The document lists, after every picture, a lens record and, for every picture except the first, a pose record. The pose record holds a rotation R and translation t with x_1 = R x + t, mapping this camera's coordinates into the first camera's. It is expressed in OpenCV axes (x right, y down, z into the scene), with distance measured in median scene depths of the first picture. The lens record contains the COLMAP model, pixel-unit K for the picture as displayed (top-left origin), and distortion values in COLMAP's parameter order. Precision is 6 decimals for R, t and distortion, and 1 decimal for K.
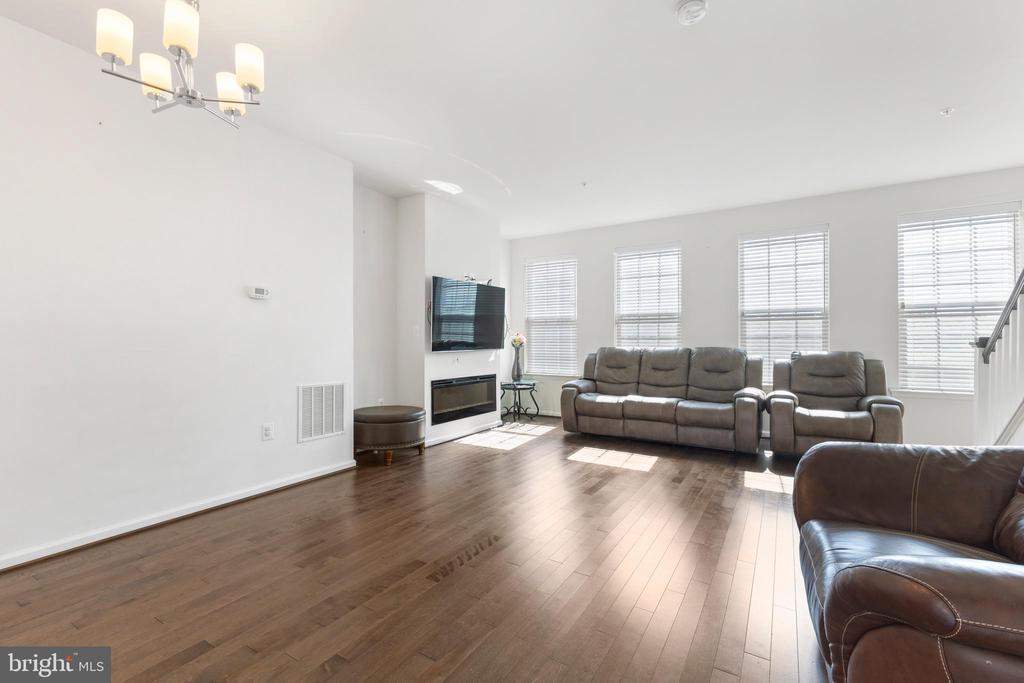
lens RADIAL K [[442.4, 0, 512.0], [0, 442.4, 341.5], [0, 0, 1]] dist [0.000675, 0.000082]
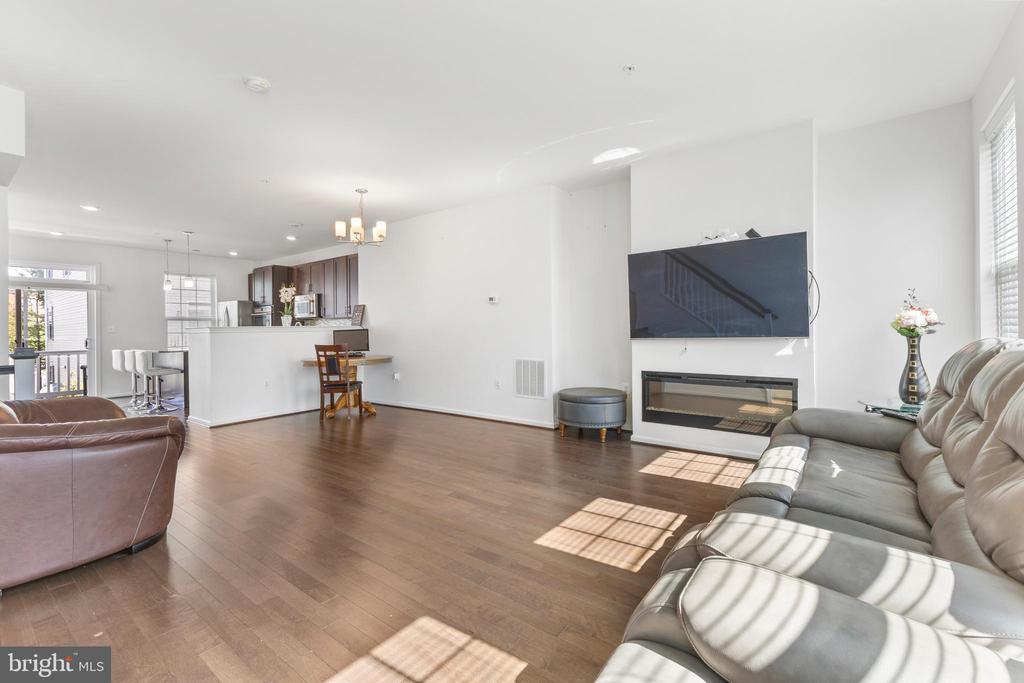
lens RADIAL K [[442.4, 0, 512.0], [0, 442.4, 341.5], [0, 0, 1]] dist [0.000675, 0.000082]
pose [[-0.097757, 0.025517, -0.994883, 0.828046], [0.009272, 0.999651, 0.024729, 0.004992], [0.995167, -0.006808, -0.097959, 0.941568]]
